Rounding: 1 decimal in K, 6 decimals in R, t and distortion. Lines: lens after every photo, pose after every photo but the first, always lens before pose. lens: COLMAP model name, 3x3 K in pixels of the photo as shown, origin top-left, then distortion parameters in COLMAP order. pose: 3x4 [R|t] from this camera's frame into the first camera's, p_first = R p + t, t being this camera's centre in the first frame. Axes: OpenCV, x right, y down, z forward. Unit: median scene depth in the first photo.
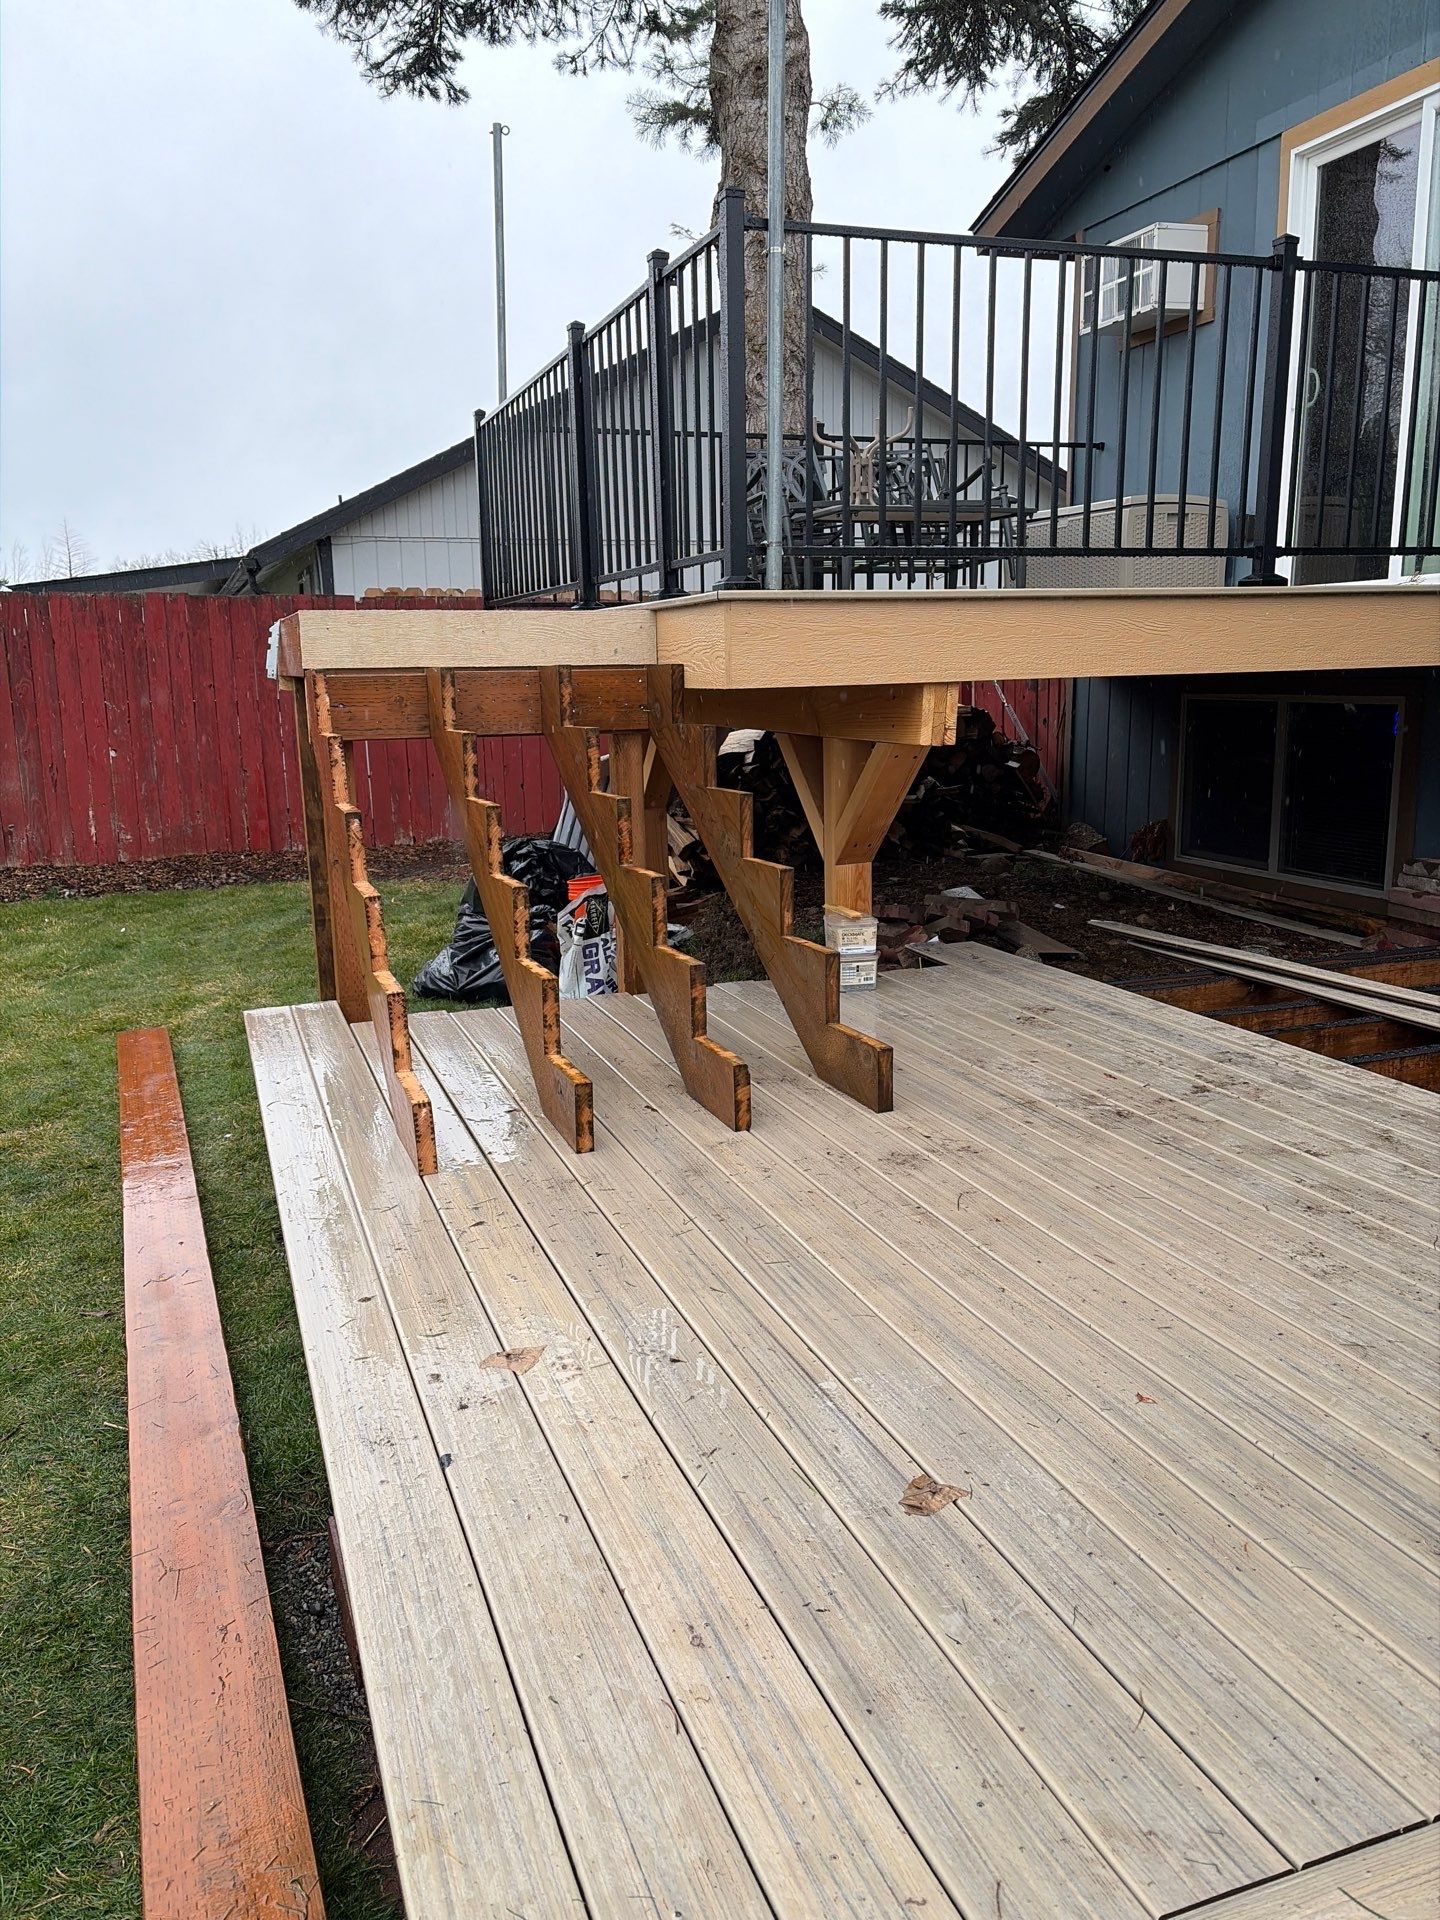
lens RADIAL K [[1443.7, 0, 715.2], [0, 1443.7, 964.5], [0, 0, 1]] dist [0.061548, -0.071186]
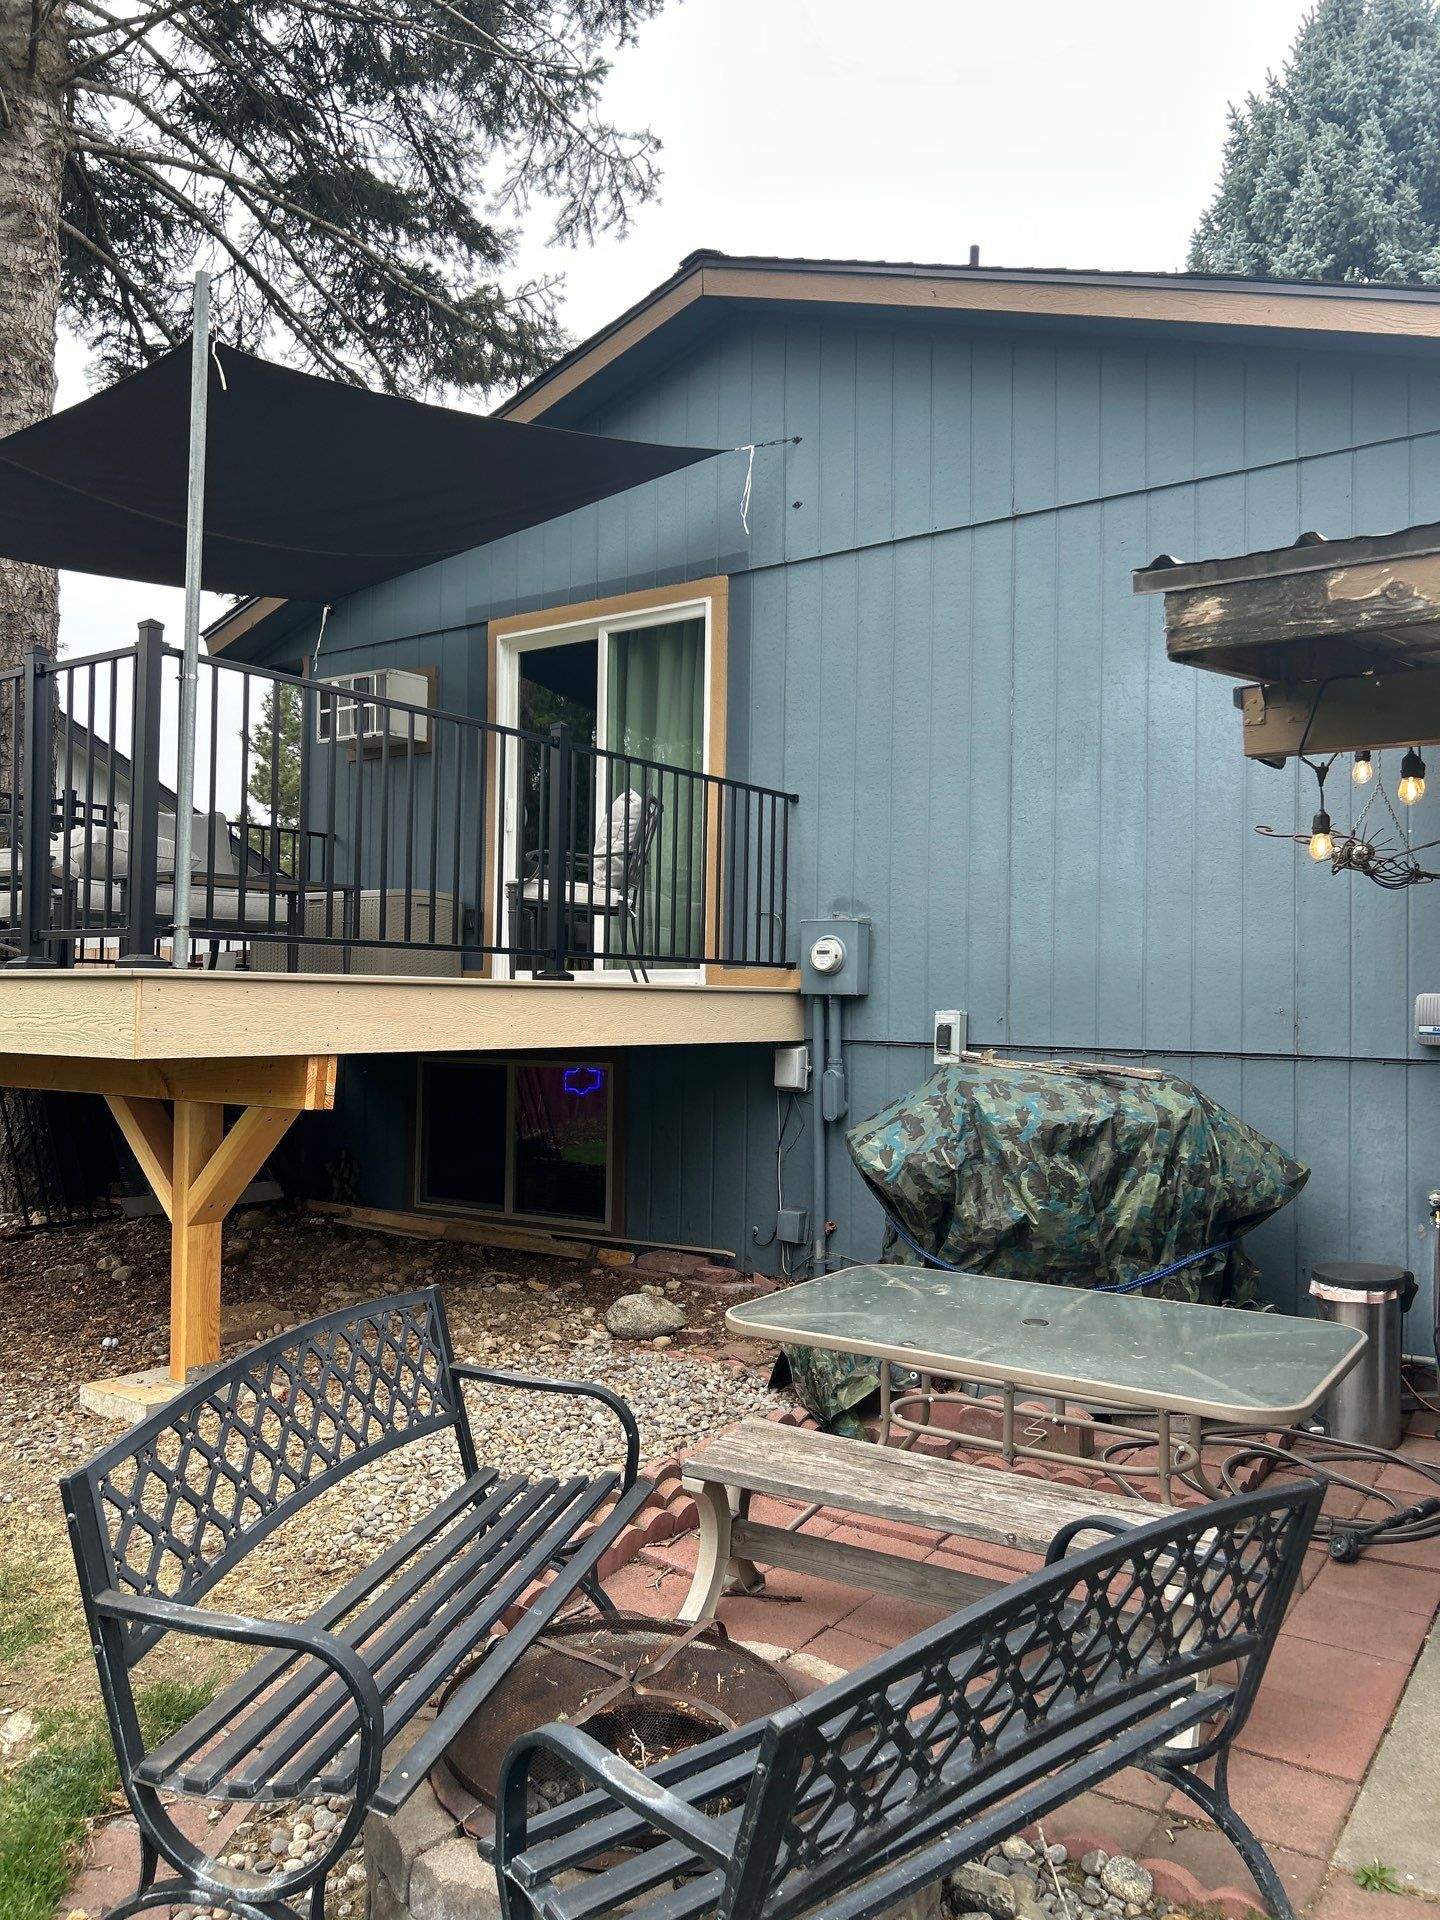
lens RADIAL K [[1443.7, 0, 715.2], [0, 1443.7, 964.5], [0, 0, 1]] dist [0.061548, -0.071186]
pose [[0.820394, 0.049449, 0.569656, -0.133720], [0.086210, 0.974169, -0.208718, -0.002678], [-0.565262, 0.220341, 0.794939, -0.034852]]
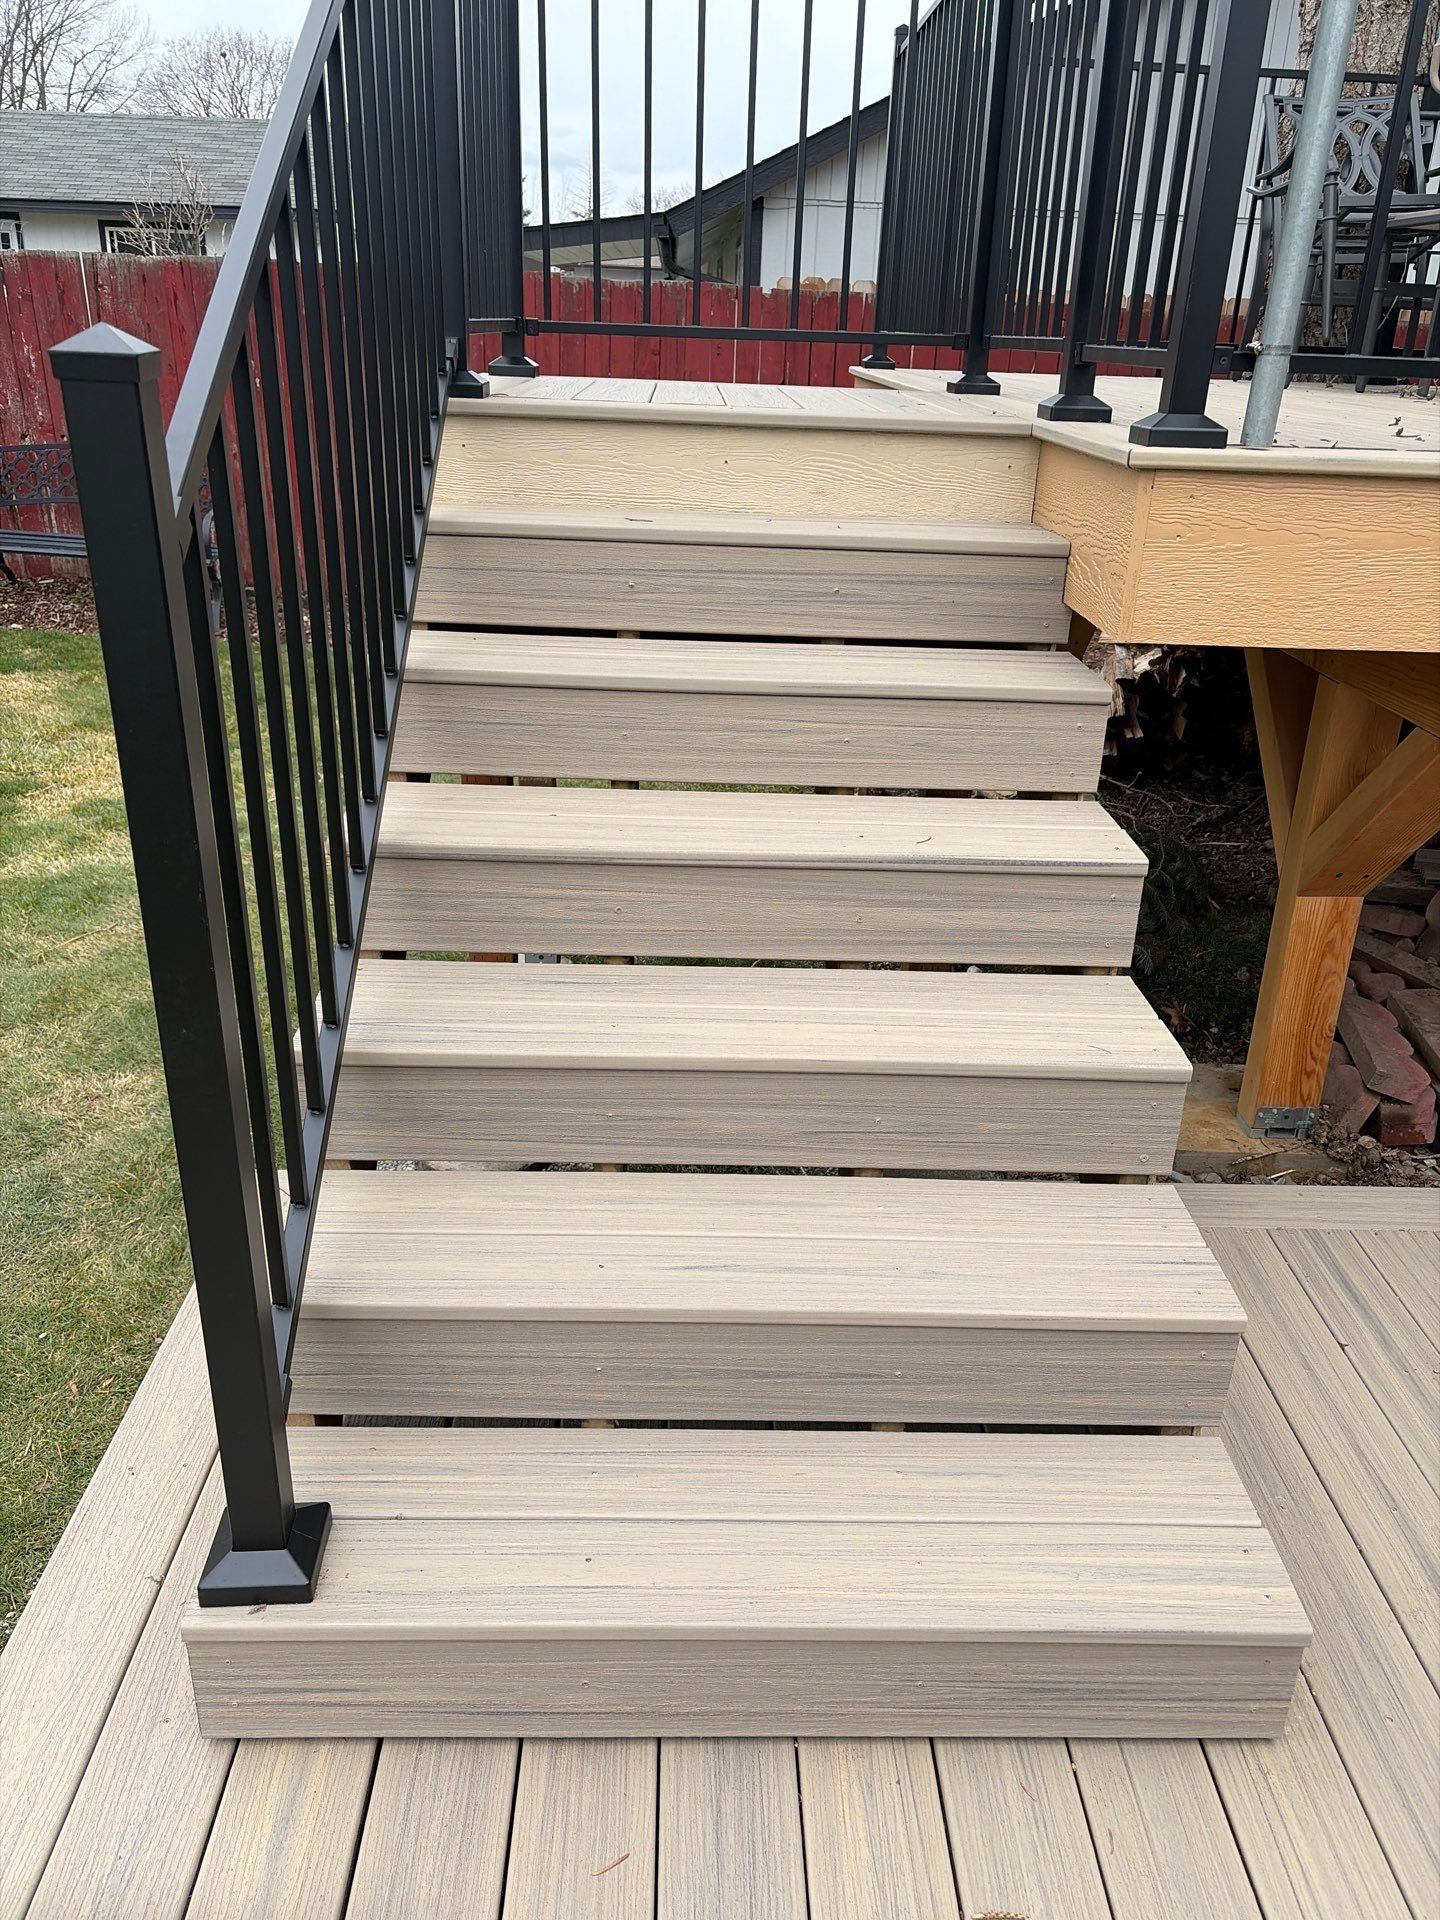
lens RADIAL K [[1443.7, 0, 715.2], [0, 1443.7, 964.5], [0, 0, 1]] dist [0.061548, -0.071186]
pose [[0.945911, 0.170675, -0.275905, 0.018577], [-0.109752, 0.968637, 0.222927, -0.097629], [0.305300, -0.180588, 0.934976, 0.247197]]
